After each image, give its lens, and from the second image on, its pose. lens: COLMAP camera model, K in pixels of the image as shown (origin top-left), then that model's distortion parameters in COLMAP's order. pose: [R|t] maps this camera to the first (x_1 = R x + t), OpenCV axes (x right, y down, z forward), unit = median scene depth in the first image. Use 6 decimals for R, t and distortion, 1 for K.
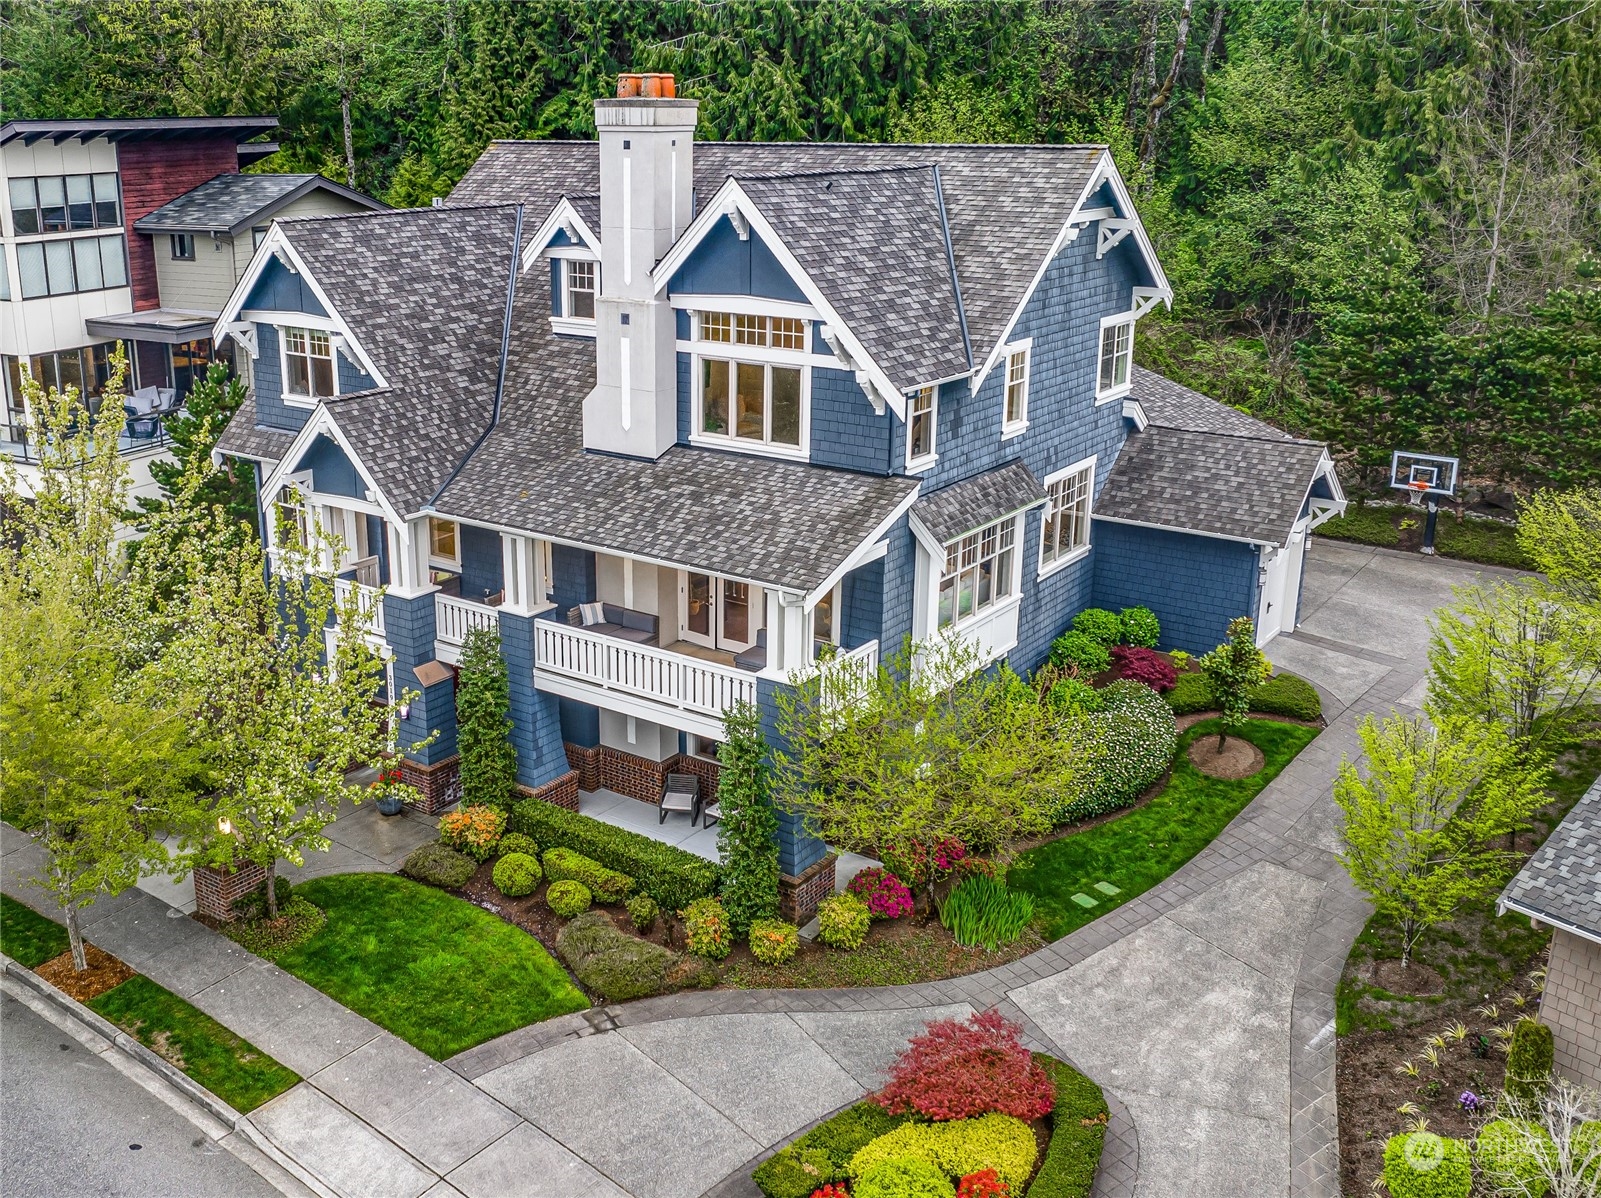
lens RADIAL K [[1573.4, 0, 661.6], [0, 1573.4, 595.9], [0, 0, 1]] dist [-0.016571, -0.025273]
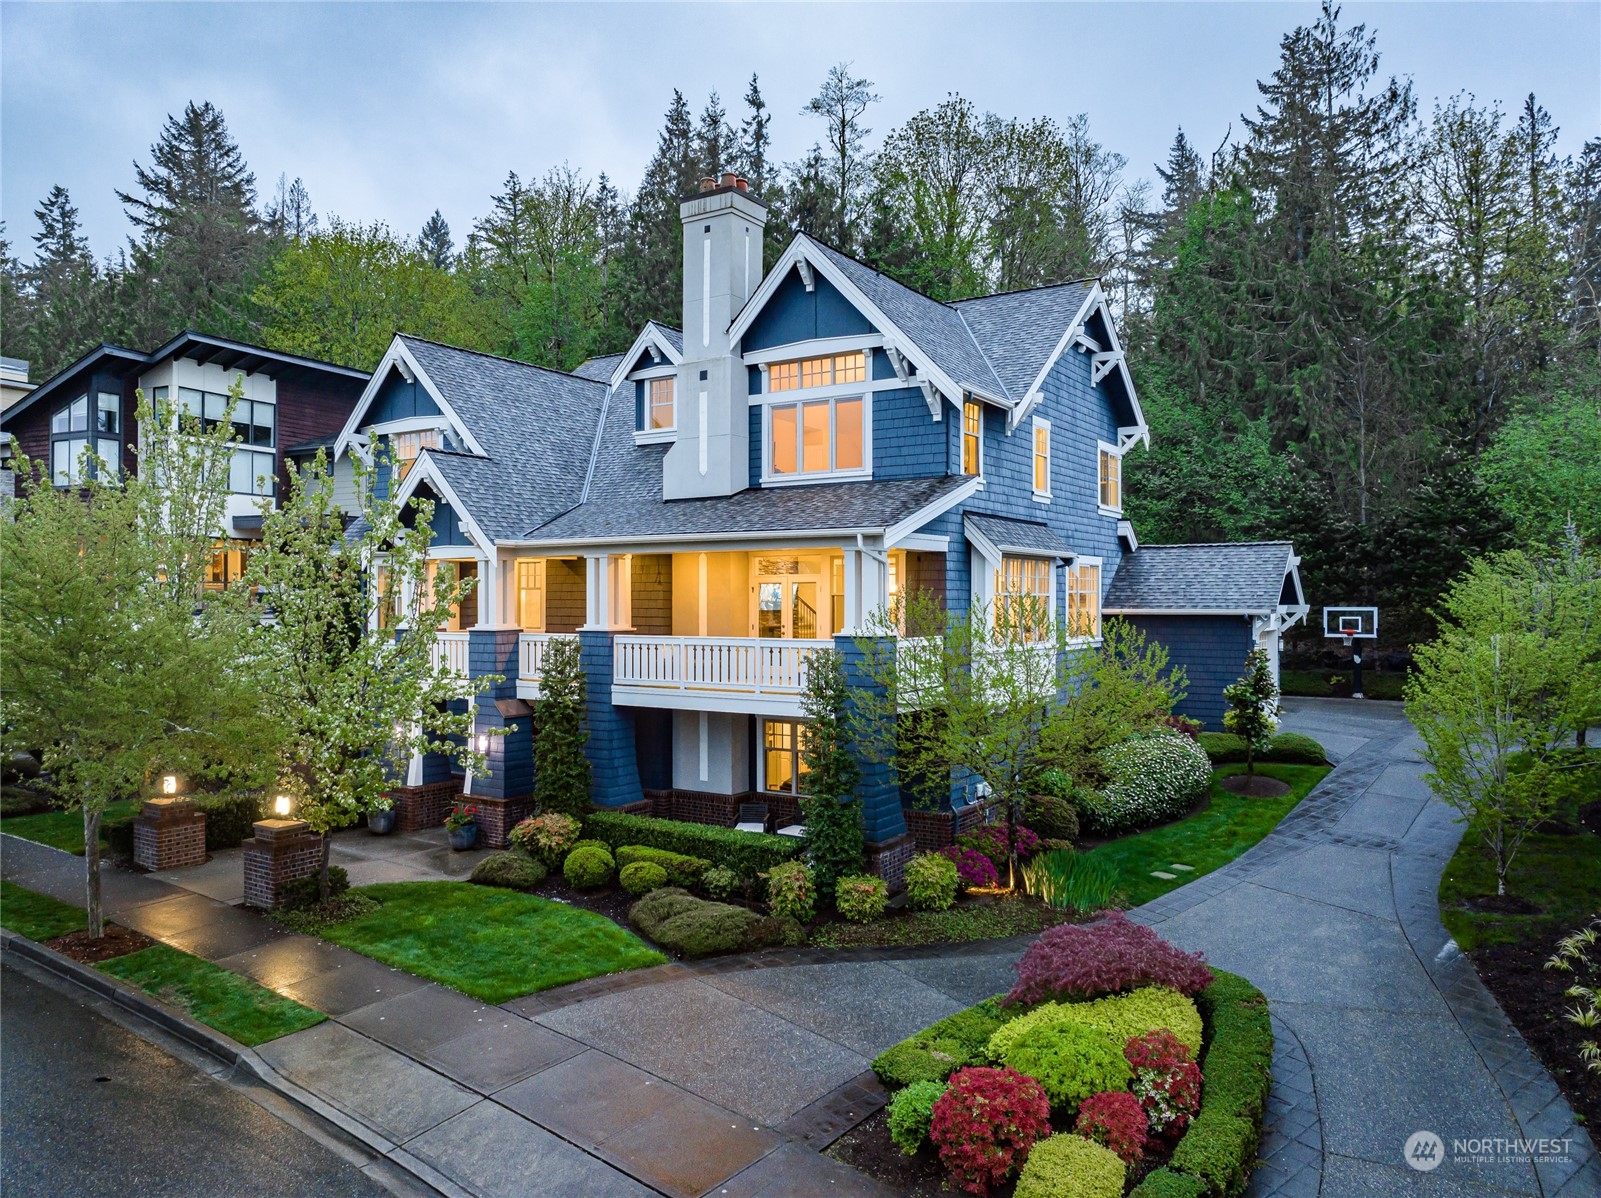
lens RADIAL K [[1140.4, 0, 800.5], [0, 1140.4, 599.0], [0, 0, 1]] dist [-0.002003, -0.061730]
pose [[0.996207, 0.008271, 0.086619, -0.023421], [0.018260, 0.953432, -0.301055, 0.225335], [-0.085075, 0.301495, 0.949665, 0.261894]]
